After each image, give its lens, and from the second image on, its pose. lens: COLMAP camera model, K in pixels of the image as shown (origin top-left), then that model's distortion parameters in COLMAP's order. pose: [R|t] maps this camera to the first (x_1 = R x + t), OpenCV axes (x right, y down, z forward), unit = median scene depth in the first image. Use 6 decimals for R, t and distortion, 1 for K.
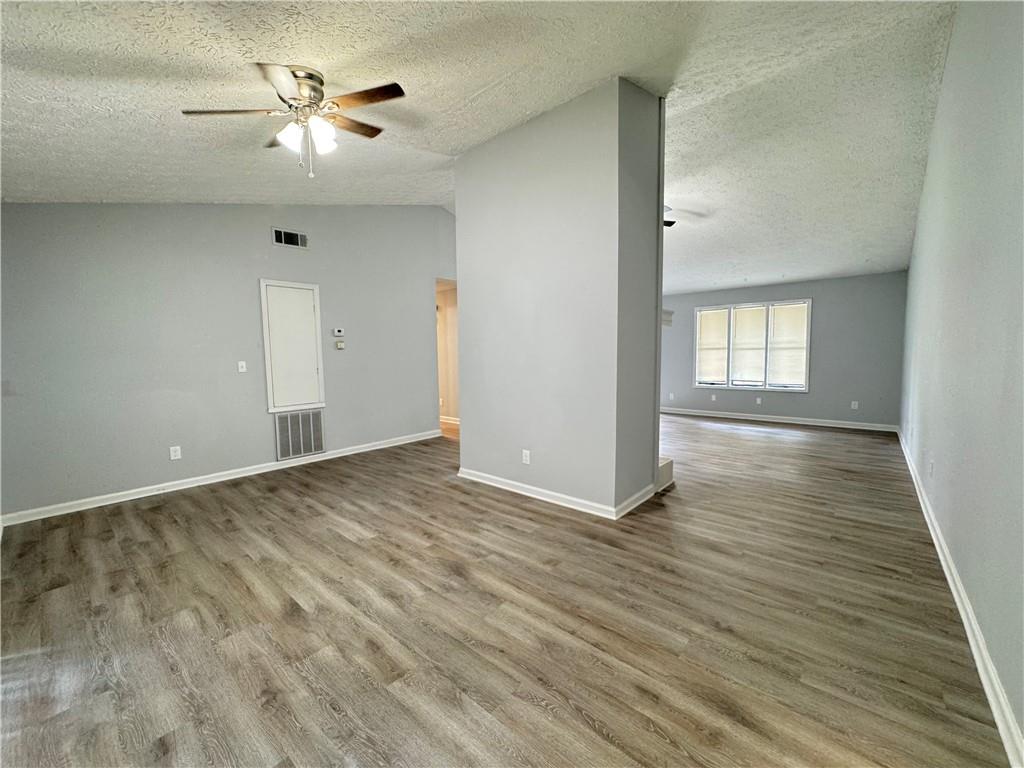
lens RADIAL K [[407.8, 0, 512.0], [0, 407.8, 384.0], [0, 0, 1]] dist [-0.000695, 0.000082]
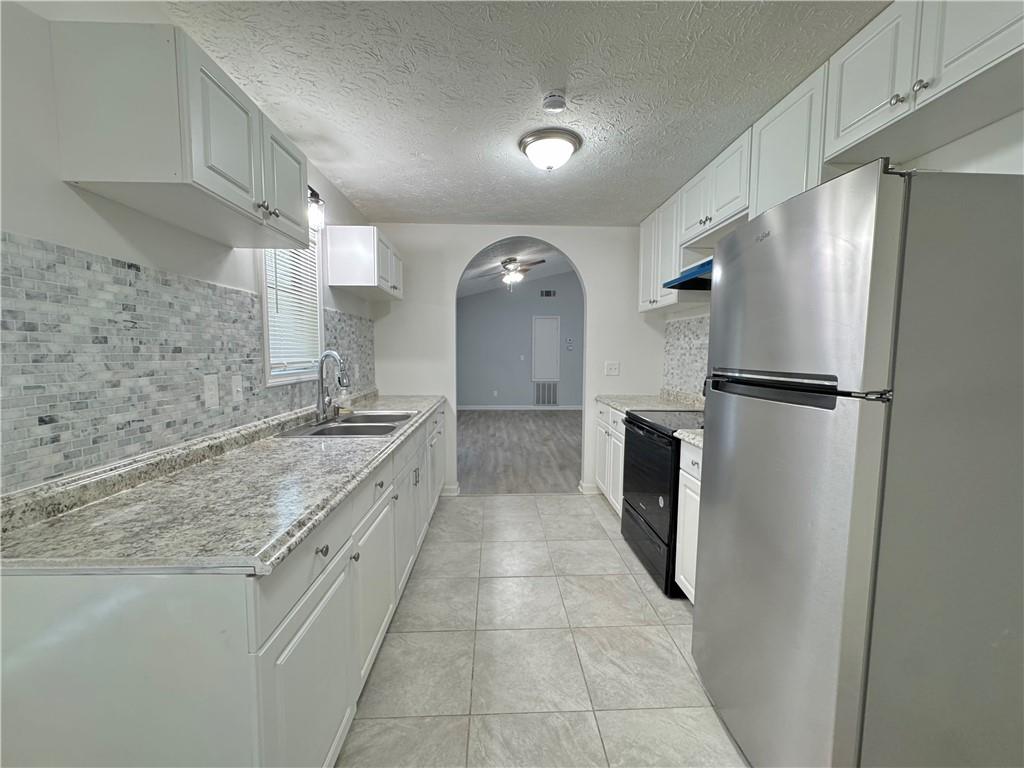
lens RADIAL K [[407.8, 0, 512.0], [0, 407.8, 384.0], [0, 0, 1]] dist [-0.000695, 0.000082]
pose [[0.687691, 0.074575, -0.722164, 1.216470], [-0.073021, 0.996771, 0.033398, 0.036990], [0.722322, 0.029765, 0.690916, -0.723490]]
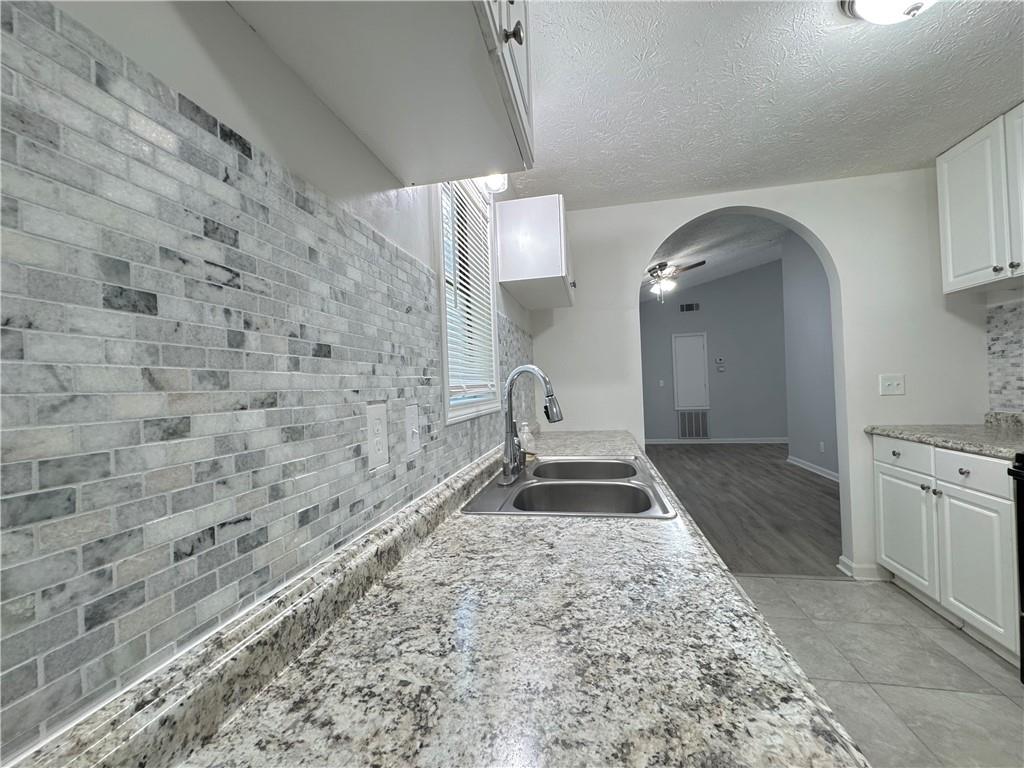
lens RADIAL K [[407.8, 0, 512.0], [0, 407.8, 384.0], [0, 0, 1]] dist [-0.000695, 0.000082]
pose [[0.494611, -0.008673, -0.869071, 0.857006], [-0.037693, 0.998795, -0.031419, 0.062265], [0.868297, 0.048298, 0.493688, -0.698297]]
